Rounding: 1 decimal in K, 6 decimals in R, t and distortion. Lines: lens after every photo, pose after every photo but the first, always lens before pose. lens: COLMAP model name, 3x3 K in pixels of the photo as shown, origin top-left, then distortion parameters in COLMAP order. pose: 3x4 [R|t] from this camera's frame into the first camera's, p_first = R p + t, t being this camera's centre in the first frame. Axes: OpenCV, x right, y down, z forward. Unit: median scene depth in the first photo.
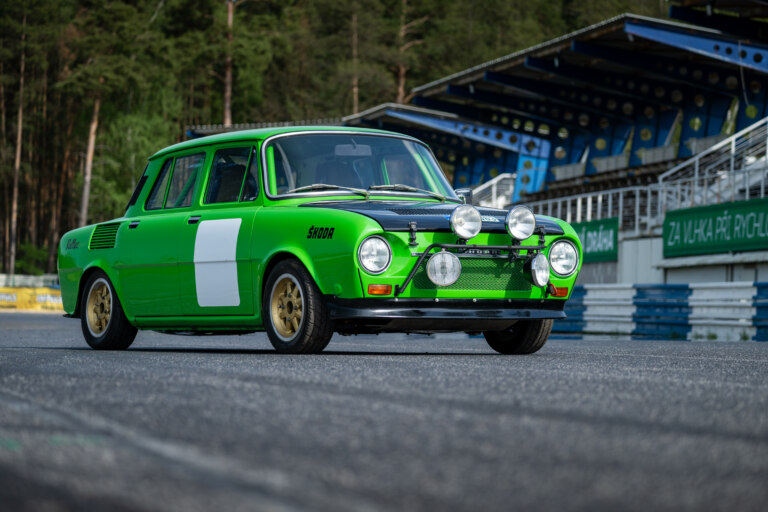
lens RADIAL K [[2808.5, 0, 382.9], [0, 2808.5, 257.0], [0, 0, 1]] dist [0.097837, 0.000000]
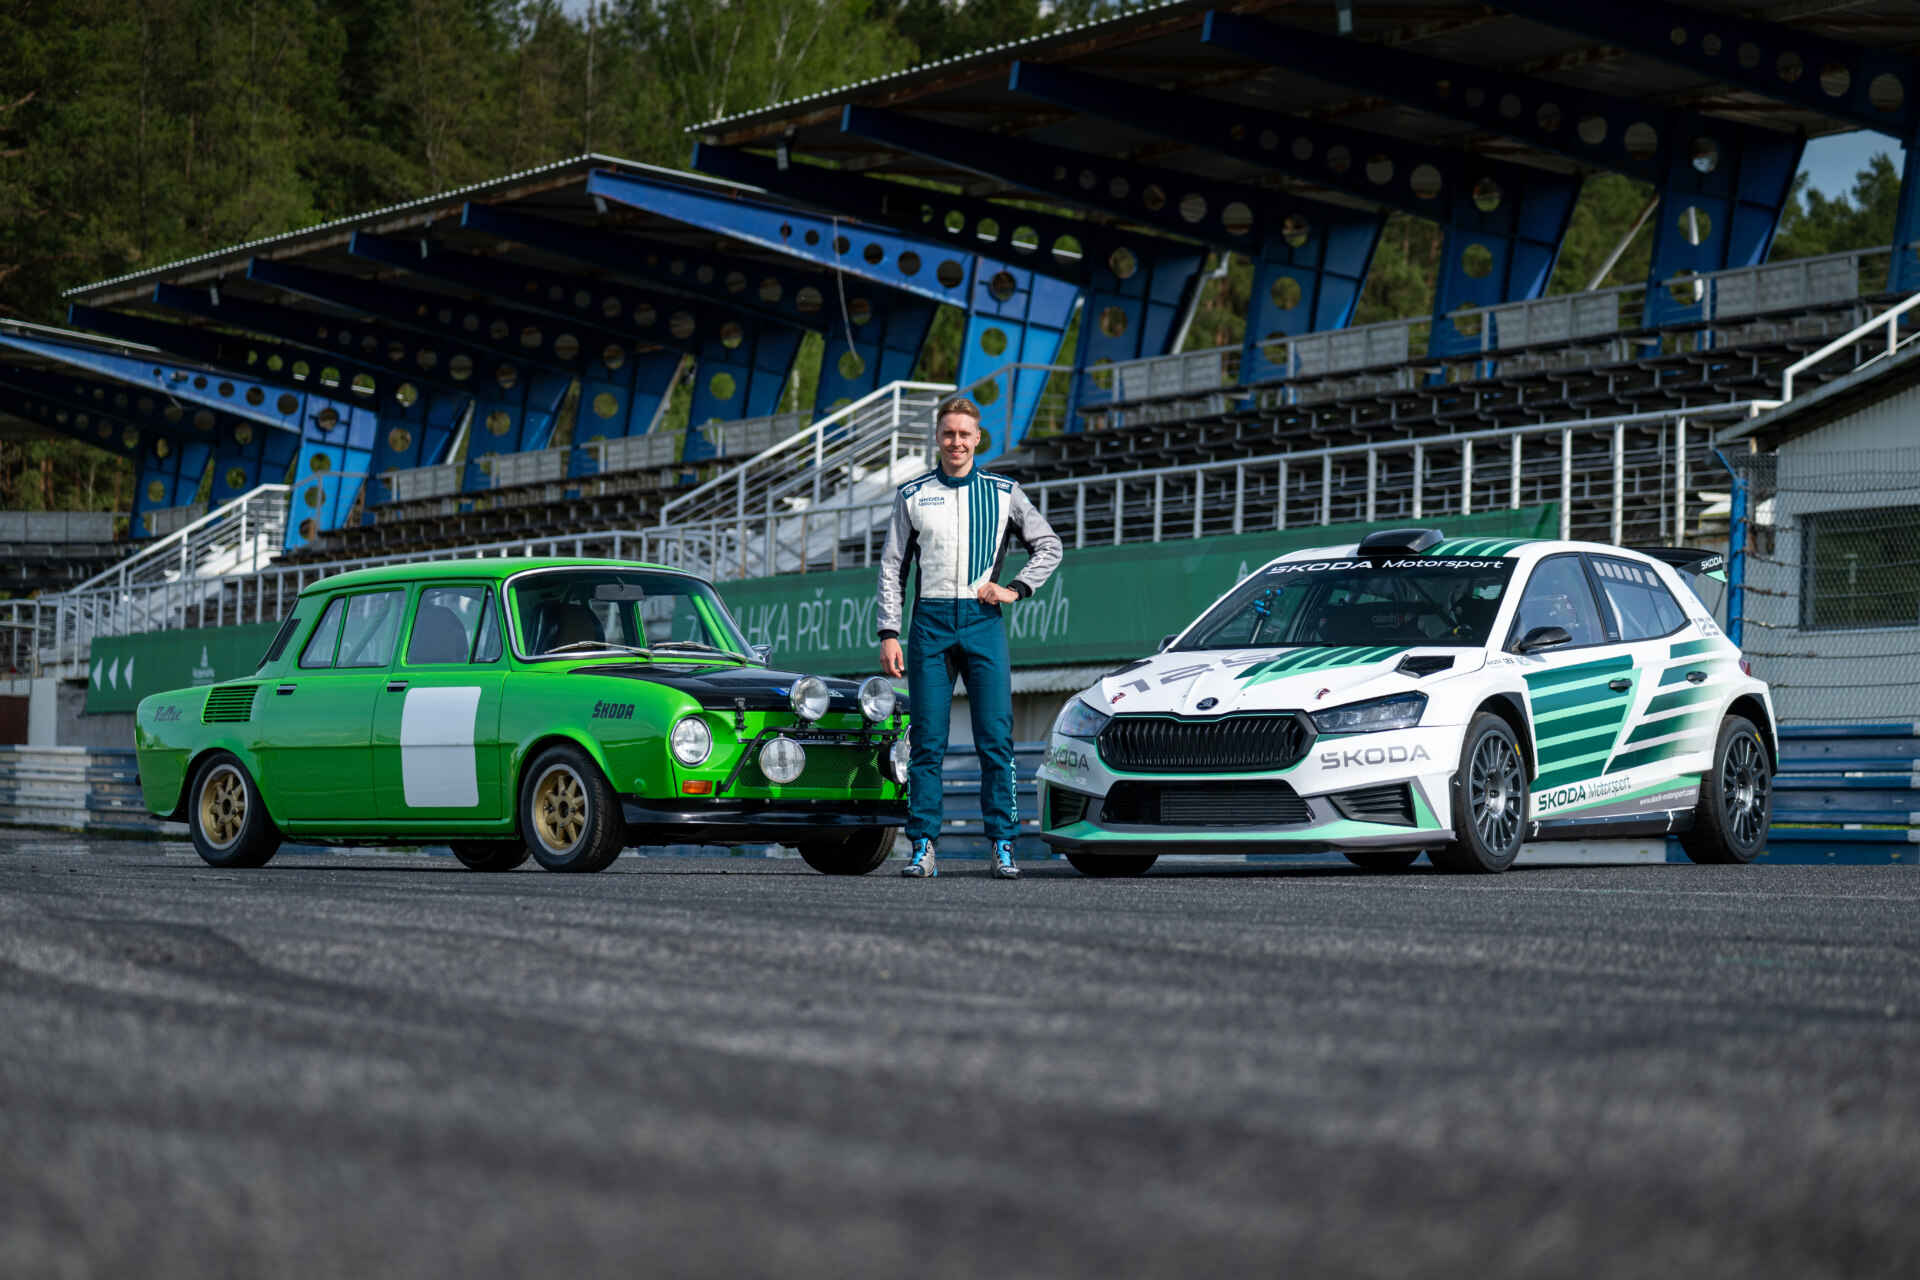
lens RADIAL K [[7021.3, 0, 960.1], [0, 7021.3, 640.7], [0, 0, 1]] dist [0.097837, 0.000000]
pose [[0.986966, 0.008481, 0.160705, -0.200736], [-0.008056, 0.999962, -0.003295, -0.018875], [-0.160727, 0.001957, 0.986997, -0.749494]]
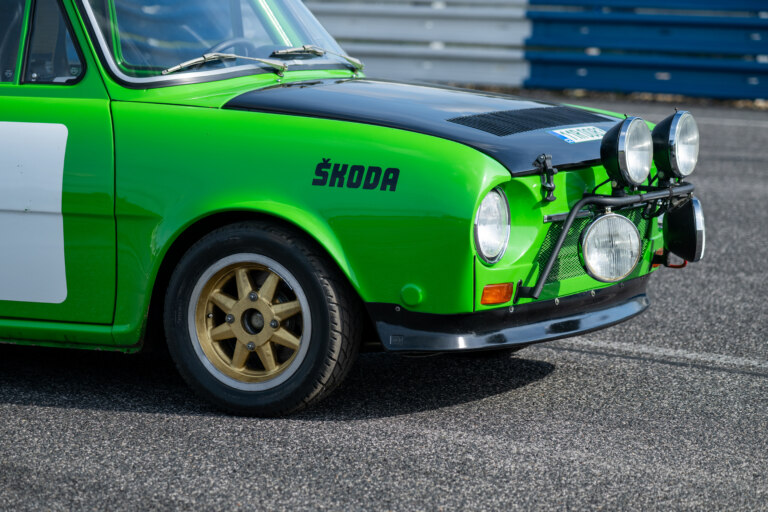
lens RADIAL K [[3284.4, 0, 384.0], [0, 3284.4, 256.1], [0, 0, 1]] dist [-0.069537, 0.000000]
pose [[0.860883, -0.043627, 0.506928, -0.265452], [-0.017049, 0.993284, 0.114437, -0.051927], [-0.508516, -0.107159, 0.854358, 0.438918]]
